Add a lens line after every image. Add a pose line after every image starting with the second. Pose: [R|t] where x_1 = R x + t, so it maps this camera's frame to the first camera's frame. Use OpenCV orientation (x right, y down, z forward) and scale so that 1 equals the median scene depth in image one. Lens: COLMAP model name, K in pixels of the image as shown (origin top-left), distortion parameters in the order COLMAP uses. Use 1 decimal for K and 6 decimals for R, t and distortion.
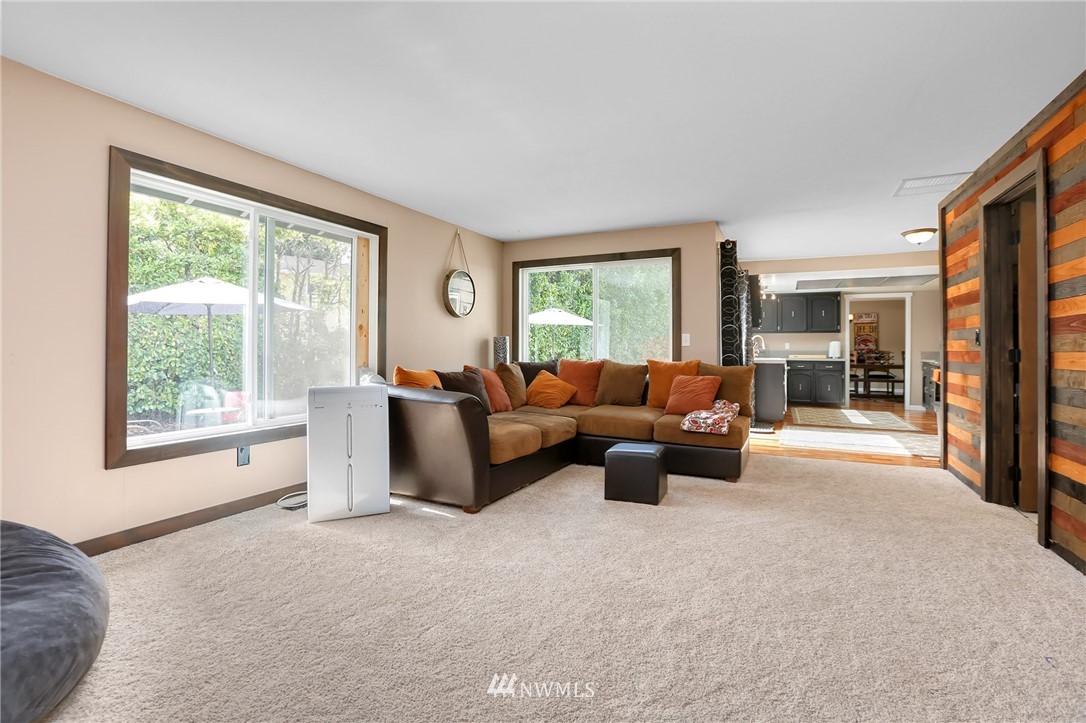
lens RADIAL K [[494.3, 0, 545.9], [0, 494.3, 355.8], [0, 0, 1]] dist [-0.003958, -0.000191]
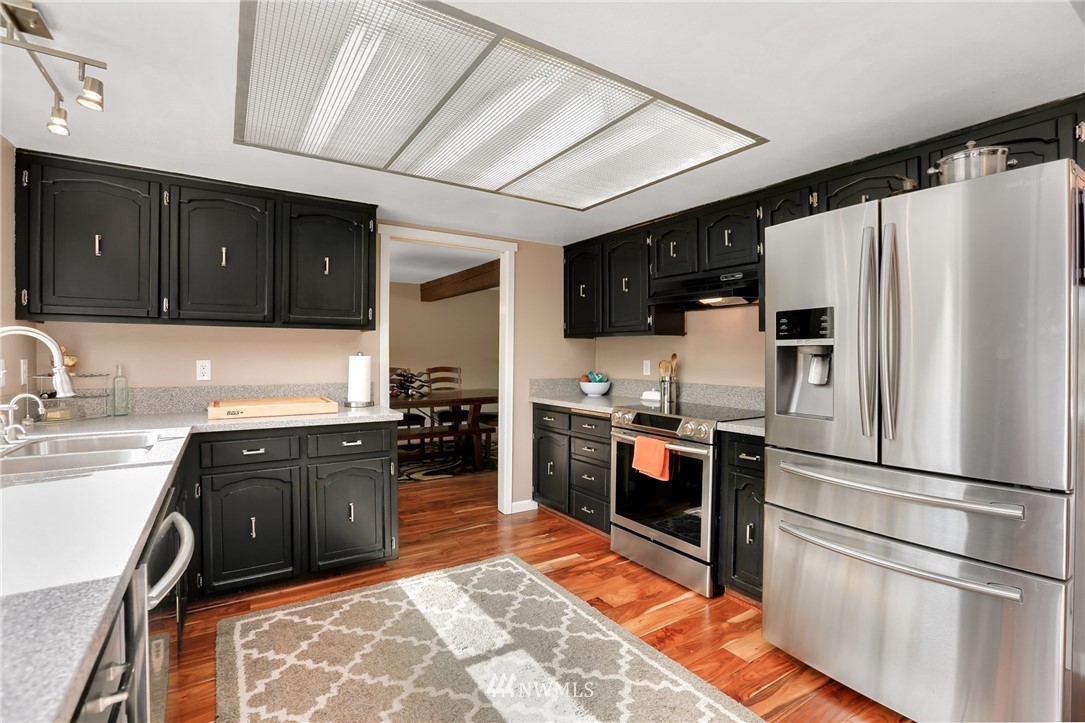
lens RADIAL K [[493.8, 0, 545.5], [0, 493.8, 357.9], [0, 0, 1]] dist [-0.003958, -0.000191]
pose [[0.514462, -0.009719, 0.857458, 0.369019], [0.004259, 0.999952, 0.008779, -0.030576], [-0.857503, -0.000865, 0.514479, 0.727256]]
